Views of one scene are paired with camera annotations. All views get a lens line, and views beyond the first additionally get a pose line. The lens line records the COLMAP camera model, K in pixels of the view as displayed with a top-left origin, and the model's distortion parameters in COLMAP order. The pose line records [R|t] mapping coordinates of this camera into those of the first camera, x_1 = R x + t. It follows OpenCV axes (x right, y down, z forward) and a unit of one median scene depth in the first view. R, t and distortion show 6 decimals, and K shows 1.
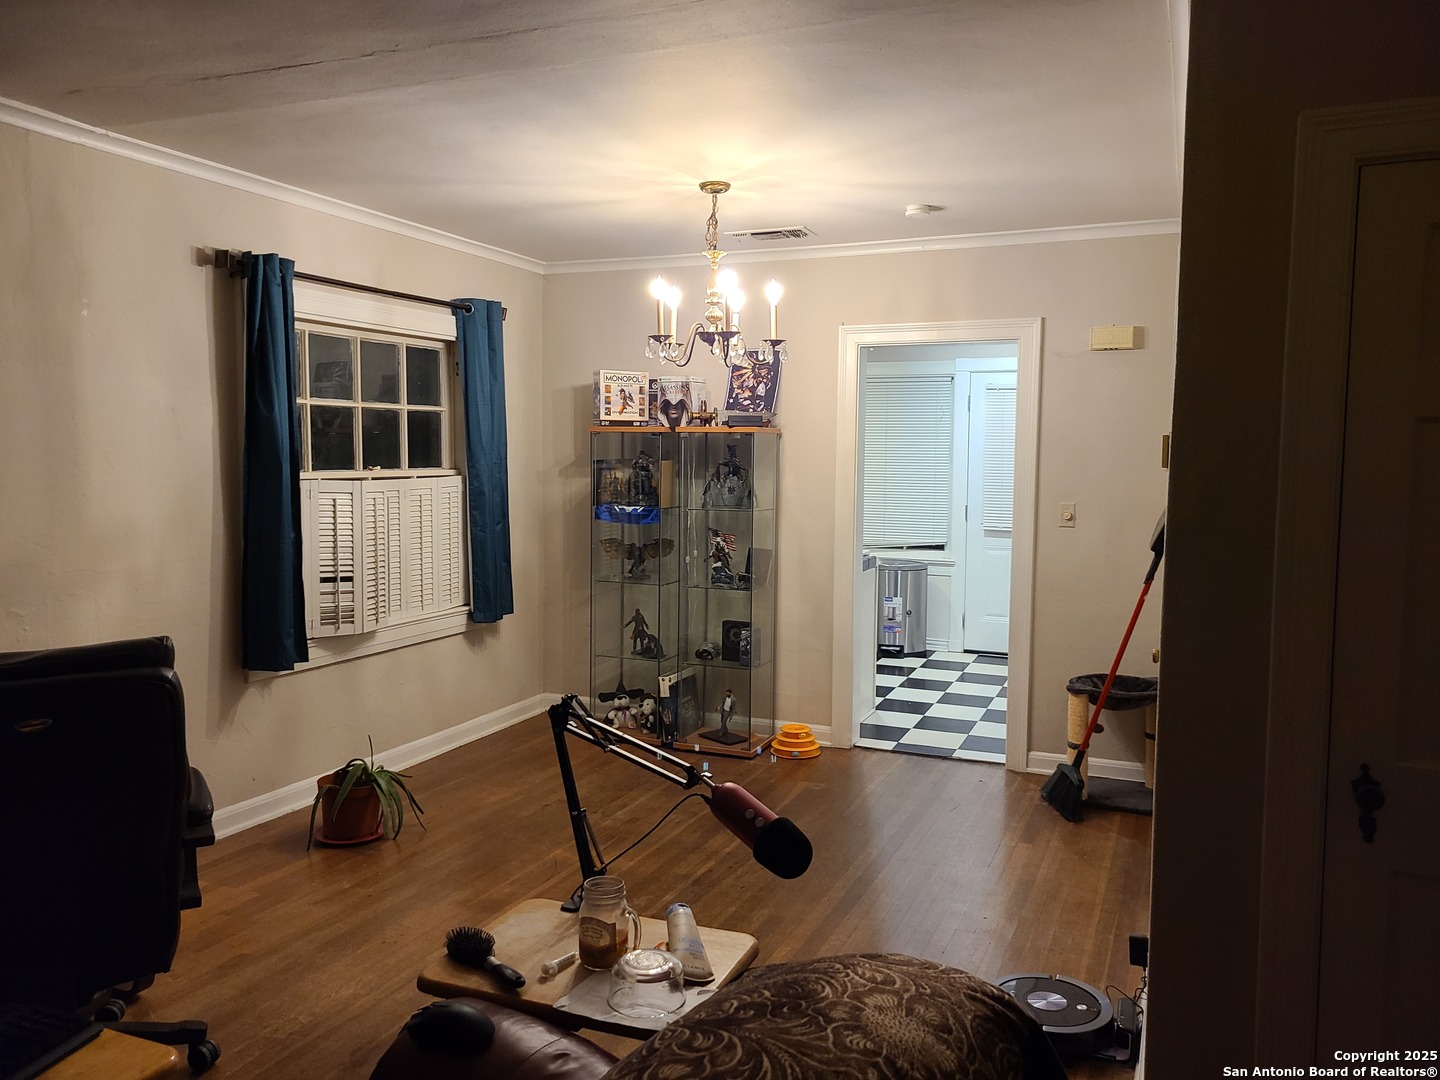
lens RADIAL K [[1079.7, 0, 722.8], [0, 1079.7, 539.5], [0, 0, 1]] dist [0.014458, 0.002896]
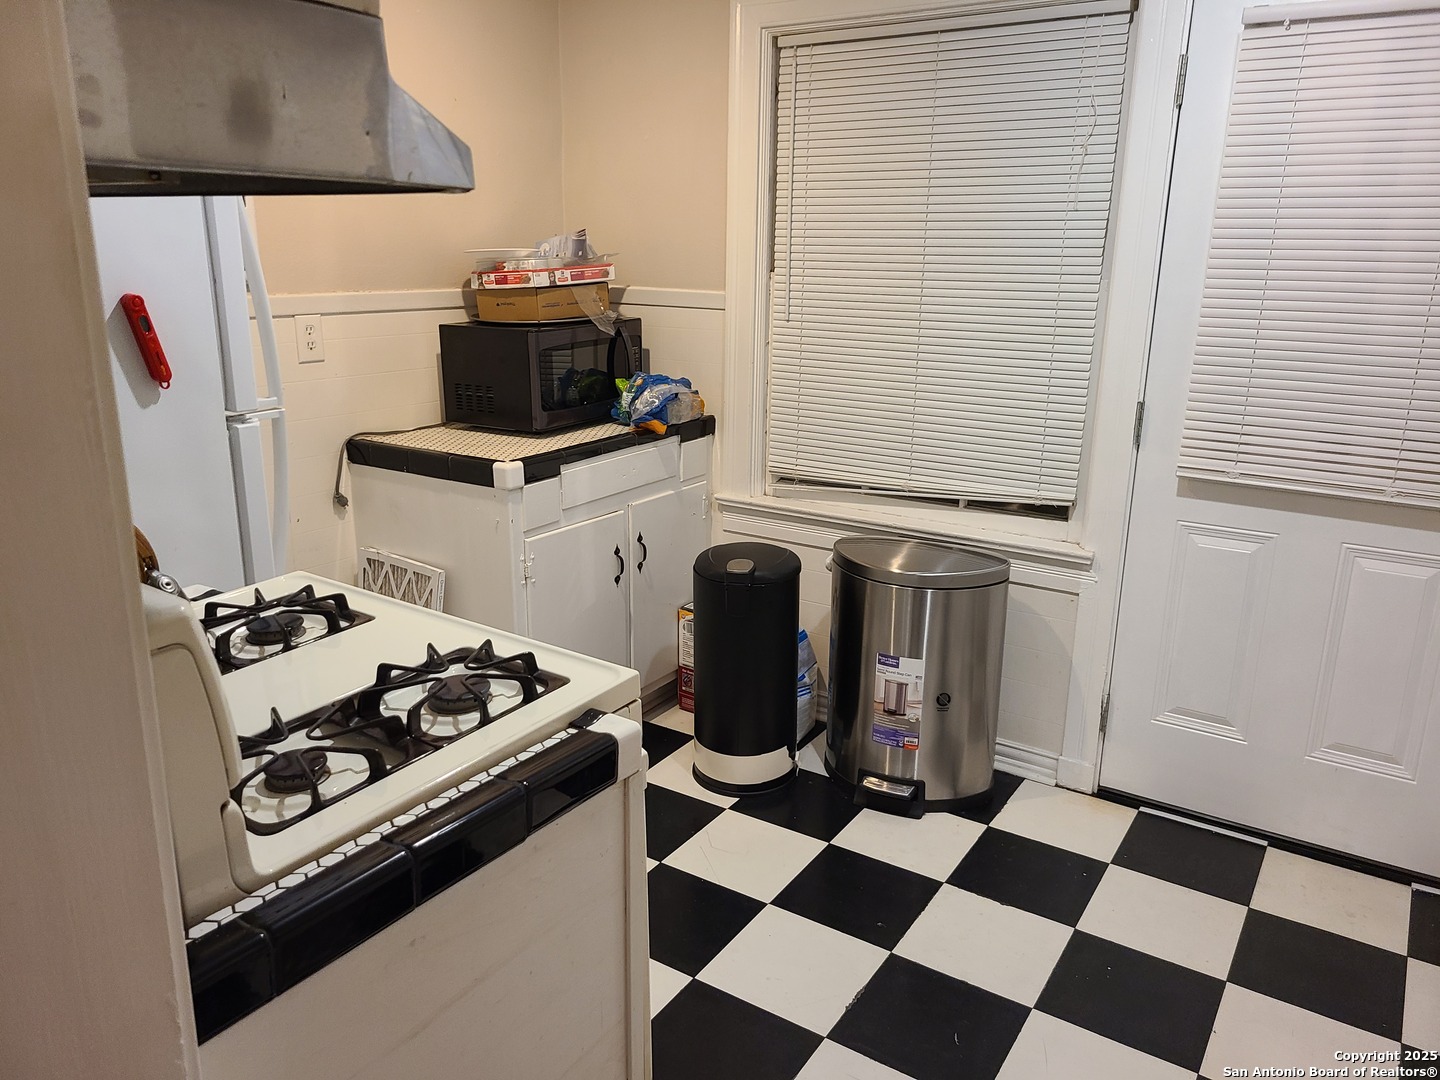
lens RADIAL K [[1079.7, 0, 714.3], [0, 1079.7, 542.6], [0, 0, 1]] dist [0.014458, 0.002896]
pose [[0.982927, 0.052343, -0.176392, 0.155521], [-0.016251, 0.979632, 0.200141, -0.054379], [0.183275, -0.193857, 0.963758, 0.636534]]
